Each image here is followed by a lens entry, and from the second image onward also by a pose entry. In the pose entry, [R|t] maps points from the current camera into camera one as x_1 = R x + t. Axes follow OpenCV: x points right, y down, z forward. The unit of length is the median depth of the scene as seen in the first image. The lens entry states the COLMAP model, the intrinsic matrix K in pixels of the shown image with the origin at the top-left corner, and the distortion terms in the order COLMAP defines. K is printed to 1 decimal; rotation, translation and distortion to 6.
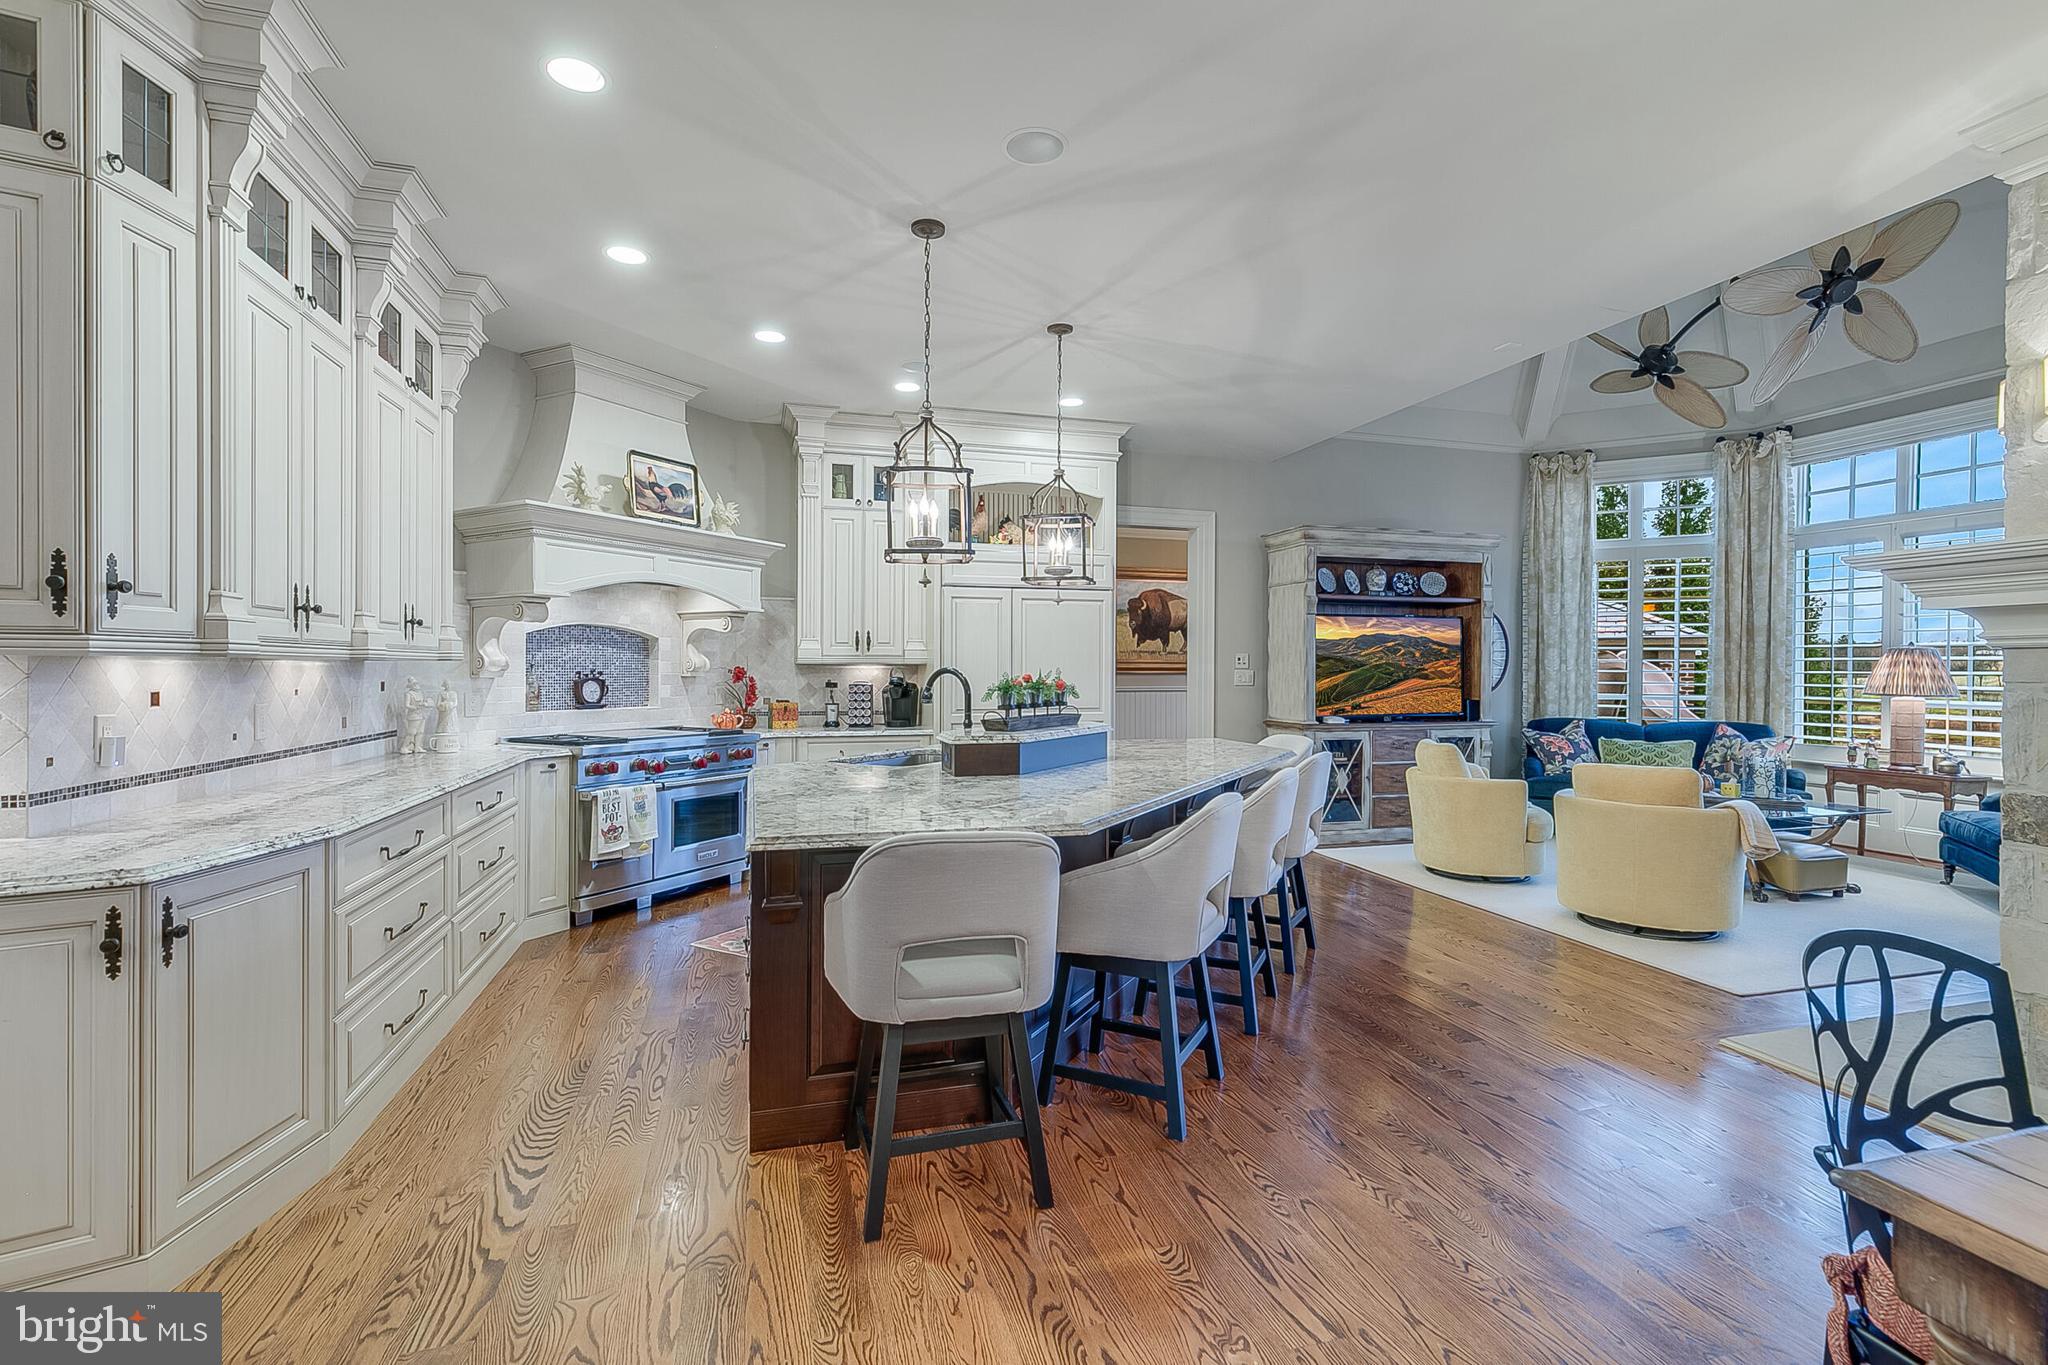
lens RADIAL K [[919.3, 0, 1026.8], [0, 919.3, 671.6], [0, 0, 1]] dist [0.007635, -0.001066]
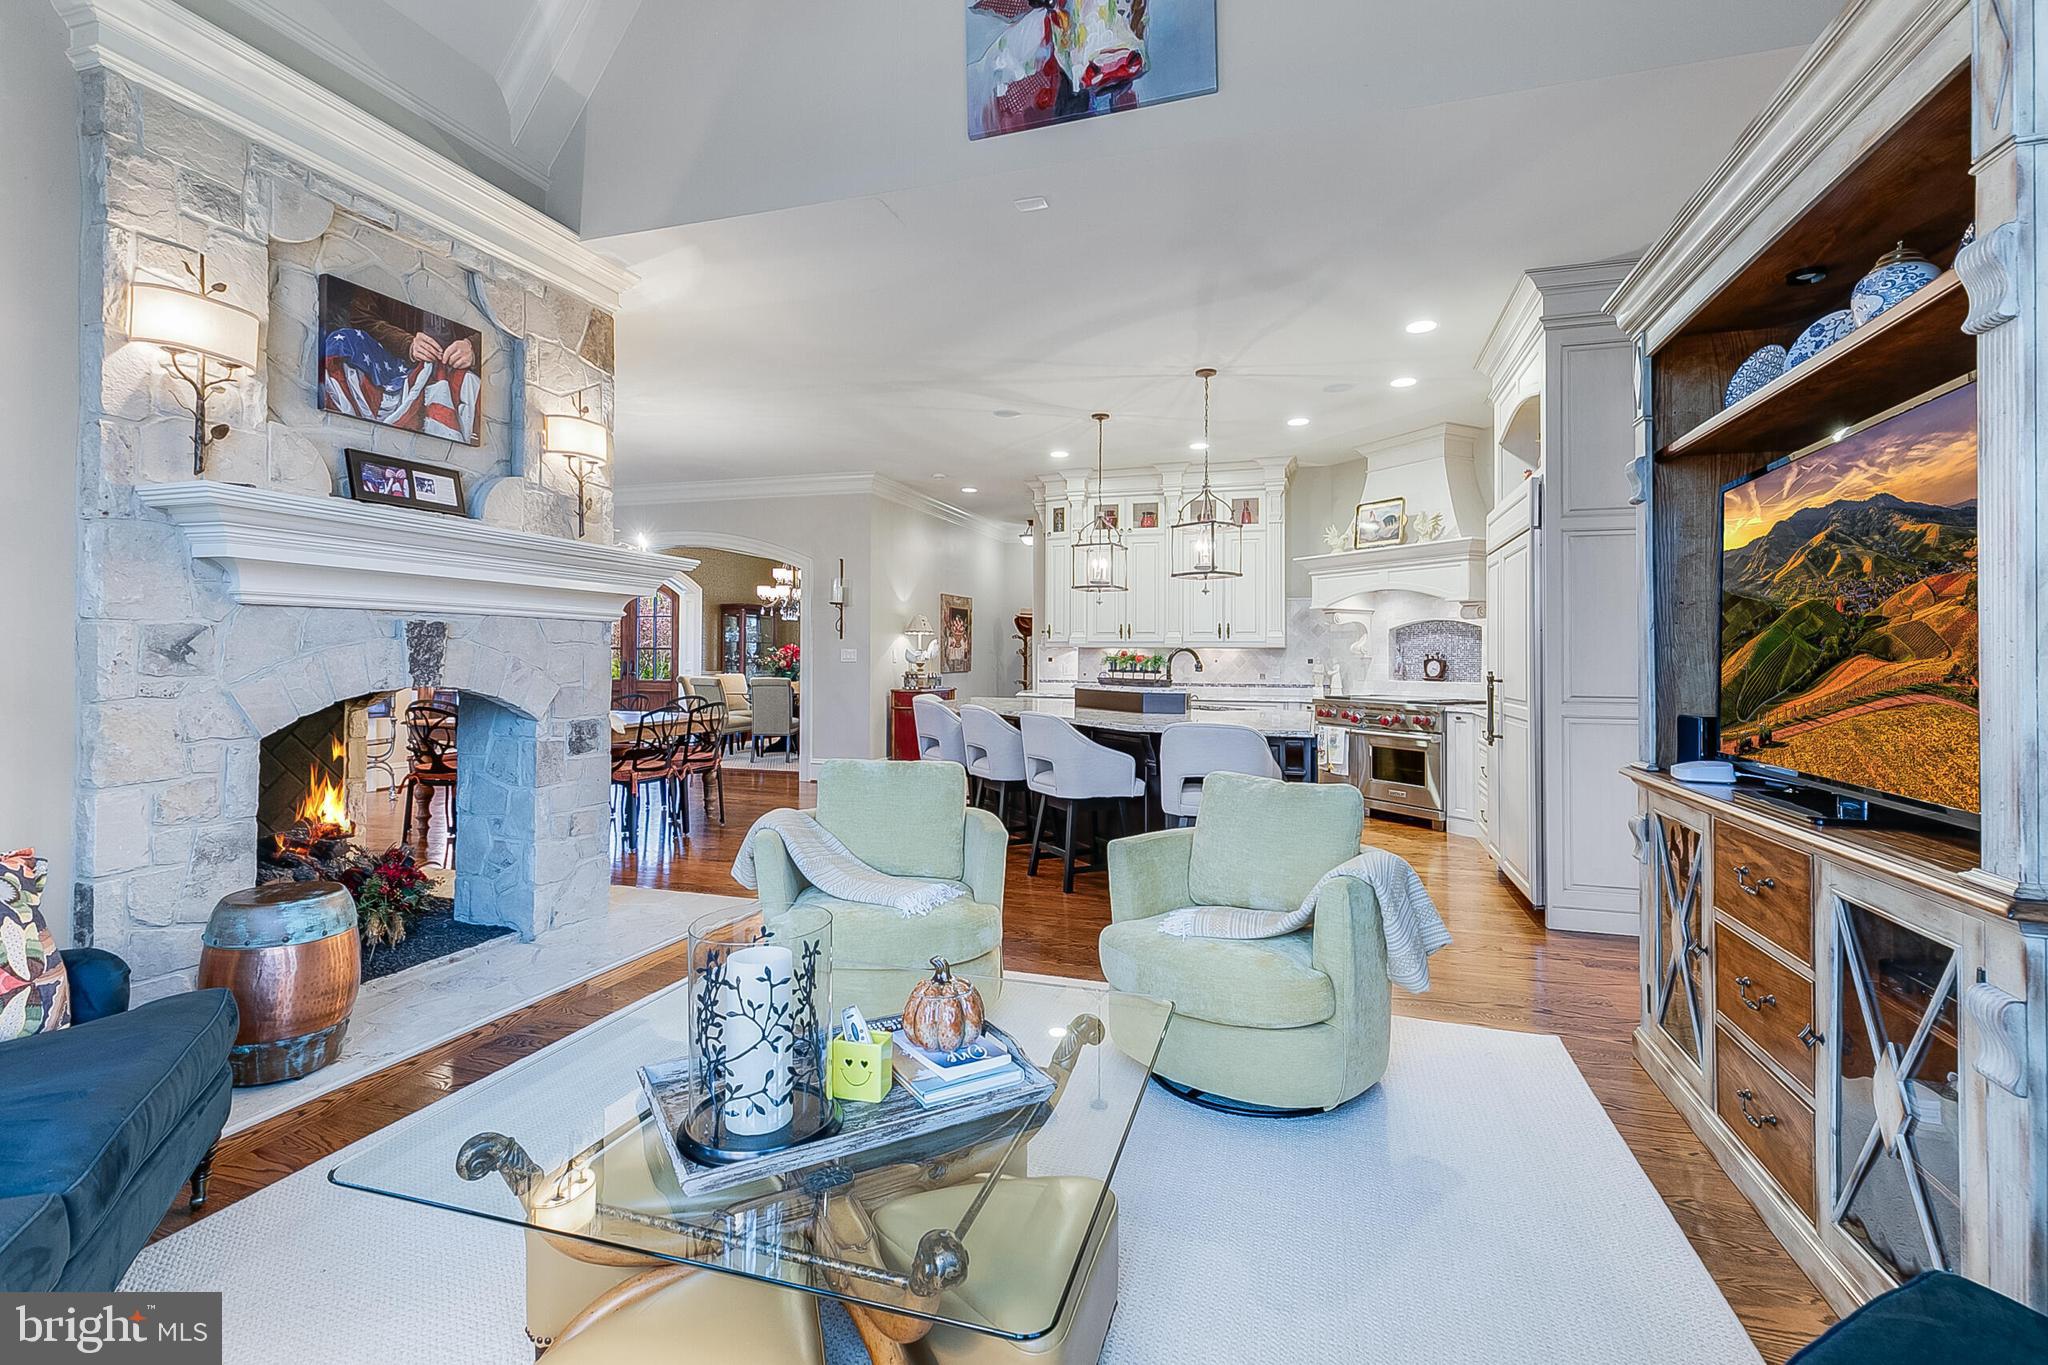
lens RADIAL K [[926.7, 0, 1018.6], [0, 926.7, 637.9], [0, 0, 1]] dist [0.003068, -0.000052]
pose [[-0.567779, -0.025416, -0.822788, 1.043175], [-0.011330, 0.999670, -0.023061, 0.015135], [0.823103, -0.003772, -0.567880, 1.310398]]
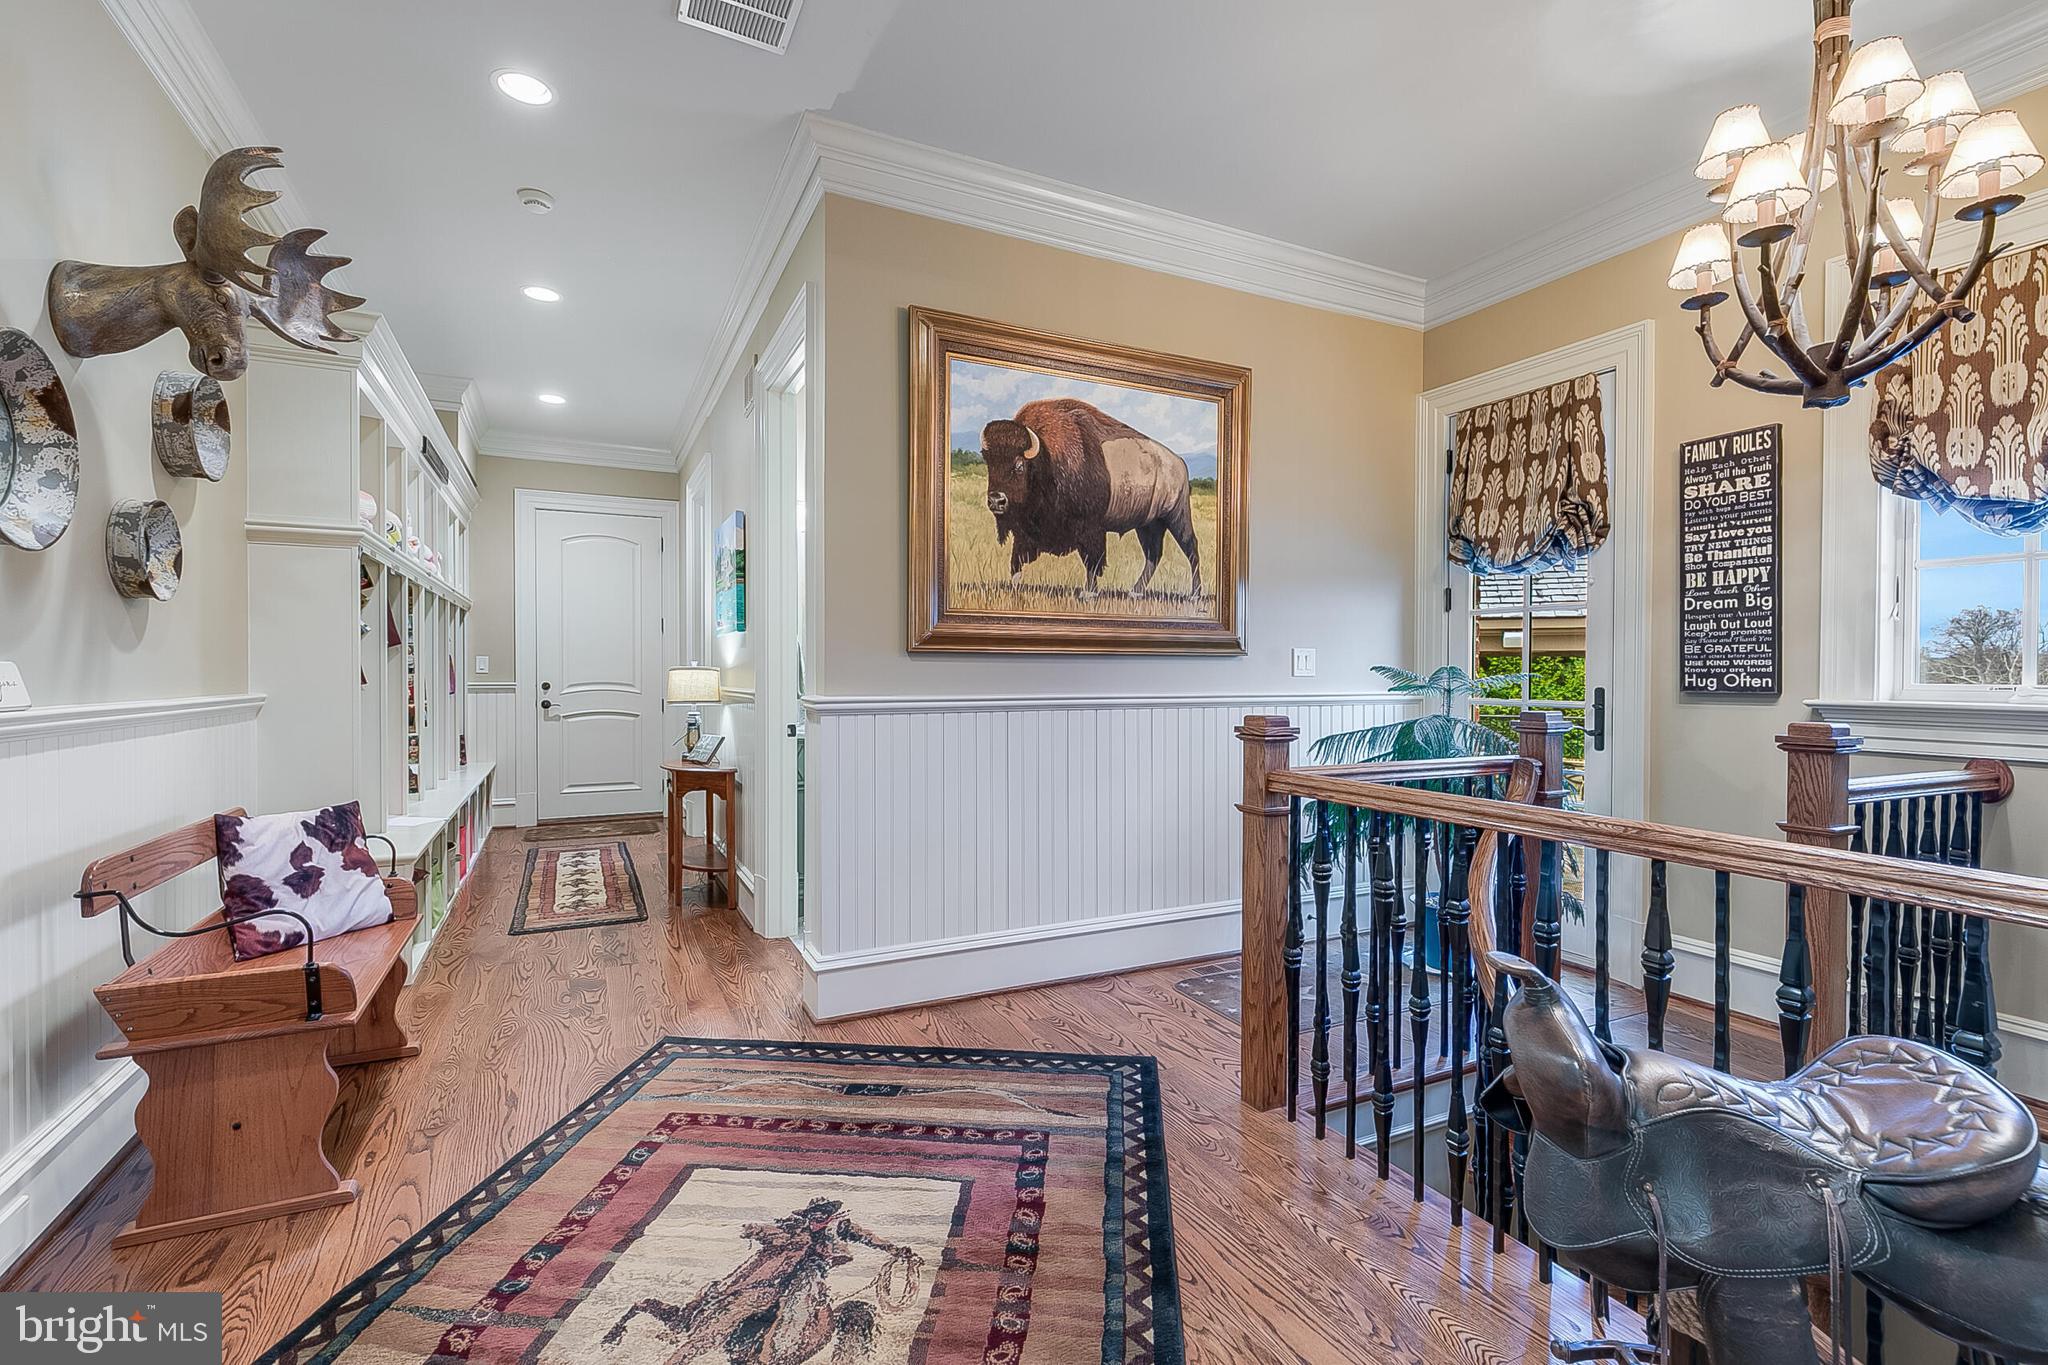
lens RADIAL K [[922.0, 0, 1022.1], [0, 922.0, 668.5], [0, 0, 1]] dist [0.003308, -0.000769]
pose [[0.985729, -0.005814, 0.168238, 0.138207], [0.005935, 0.999982, -0.000218, 0.014056], [-0.168234, 0.001213, 0.985746, 1.371142]]
